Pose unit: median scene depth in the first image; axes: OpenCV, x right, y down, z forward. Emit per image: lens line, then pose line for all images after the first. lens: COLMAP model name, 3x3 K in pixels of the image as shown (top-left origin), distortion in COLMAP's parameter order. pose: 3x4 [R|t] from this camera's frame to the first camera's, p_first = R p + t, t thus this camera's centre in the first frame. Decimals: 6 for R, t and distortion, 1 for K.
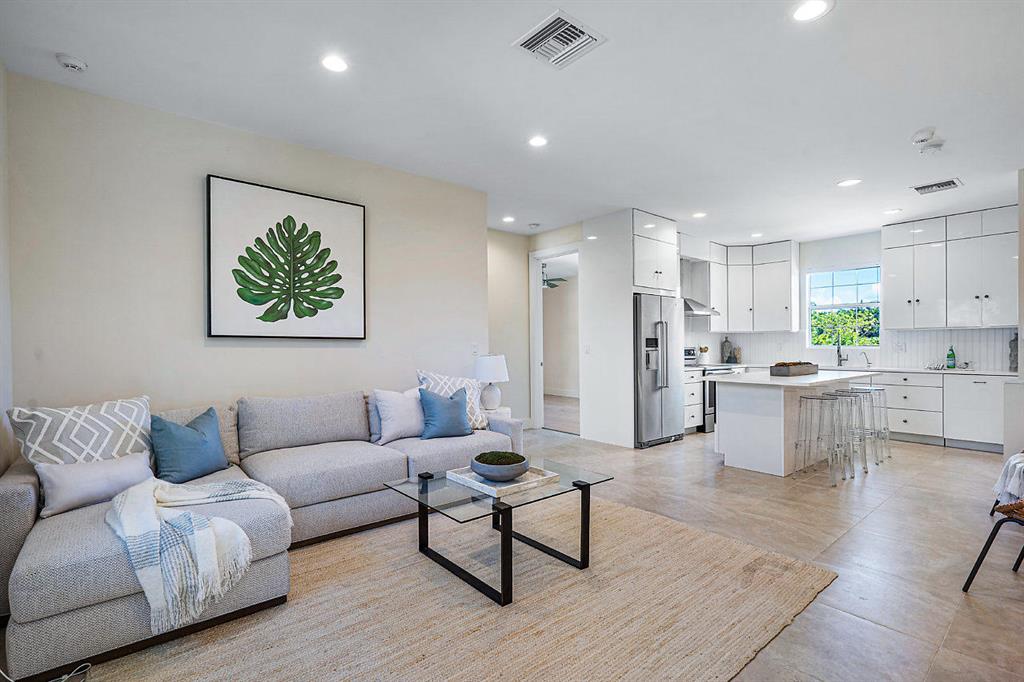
lens RADIAL K [[470.1, 0, 507.2], [0, 470.1, 343.5], [0, 0, 1]] dist [0.003662, 0.001573]
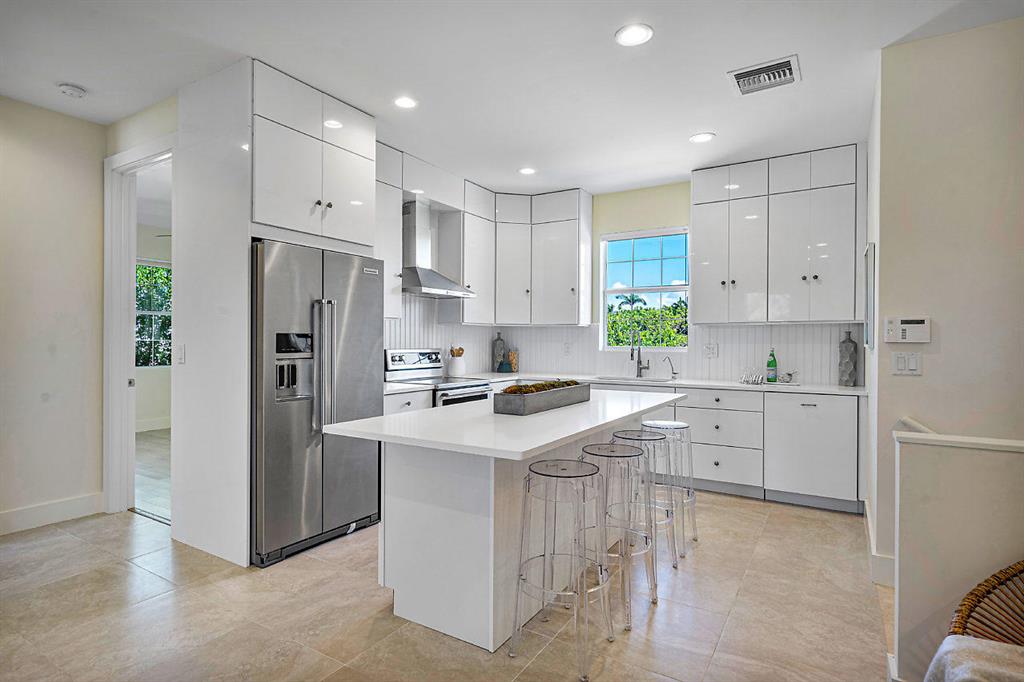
lens RADIAL K [[536.7, 0, 511.1], [0, 536.7, 344.4], [0, 0, 1]] dist [0.002142, 0.000898]
pose [[0.943841, 0.003353, 0.330384, 0.319229], [-0.007134, 0.999922, 0.010234, -0.007009], [-0.330324, -0.012016, 0.943791, 0.382790]]
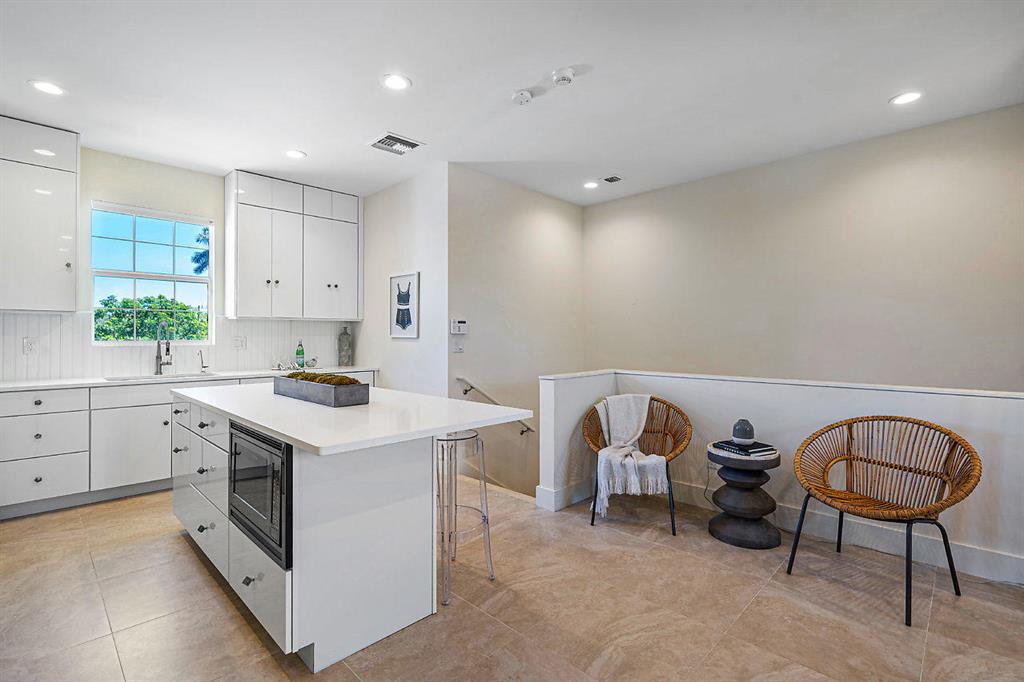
lens RADIAL K [[470.1, 0, 507.7], [0, 470.1, 337.6], [0, 0, 1]] dist [0.003662, 0.001573]
pose [[-0.108193, -0.006915, 0.994106, 0.066667], [-0.003471, 0.999972, 0.006578, -0.006441], [-0.994124, -0.002739, -0.108214, 0.713943]]
